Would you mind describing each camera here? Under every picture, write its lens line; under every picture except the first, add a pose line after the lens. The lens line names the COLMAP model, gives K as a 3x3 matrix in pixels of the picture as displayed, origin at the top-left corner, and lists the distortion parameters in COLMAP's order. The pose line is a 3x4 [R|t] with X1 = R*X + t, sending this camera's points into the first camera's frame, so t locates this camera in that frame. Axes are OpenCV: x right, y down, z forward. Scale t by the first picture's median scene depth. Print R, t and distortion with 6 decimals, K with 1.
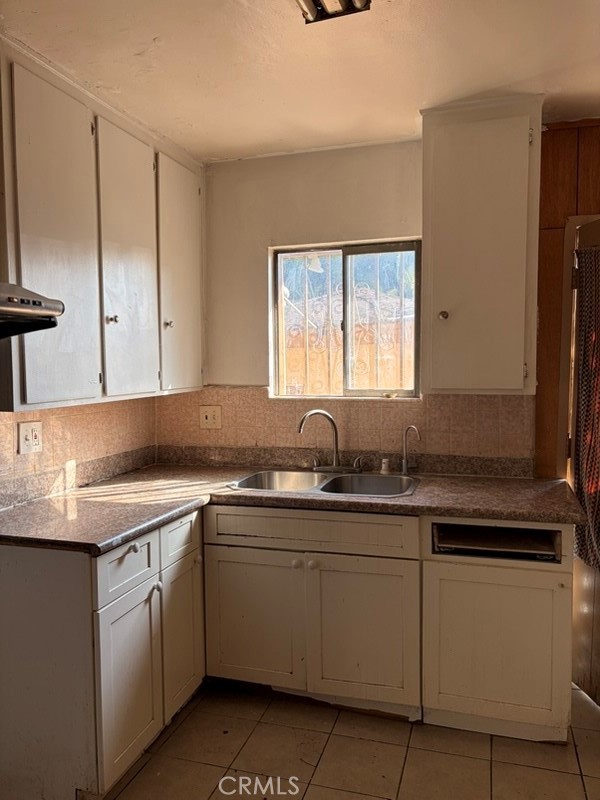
lens RADIAL K [[607.7, 0, 302.0], [0, 607.7, 400.4], [0, 0, 1]] dist [0.054845, -0.058149]
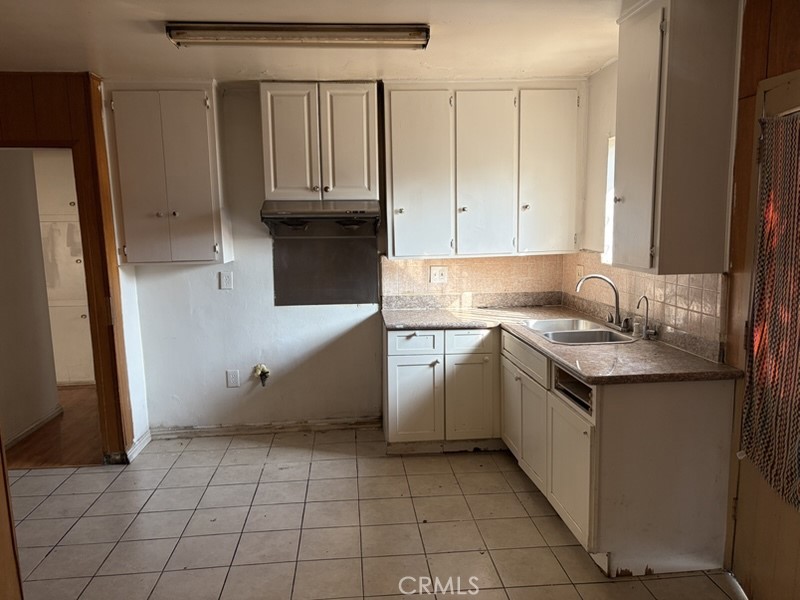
lens RADIAL K [[607.7, 0, 397.3], [0, 607.7, 304.5], [0, 0, 1]] dist [0.054845, -0.058149]
pose [[0.368592, 0.130240, -0.920422, 1.106549], [-0.042609, 0.991463, 0.123230, -0.064505], [0.928614, -0.006203, 0.370995, 0.175595]]
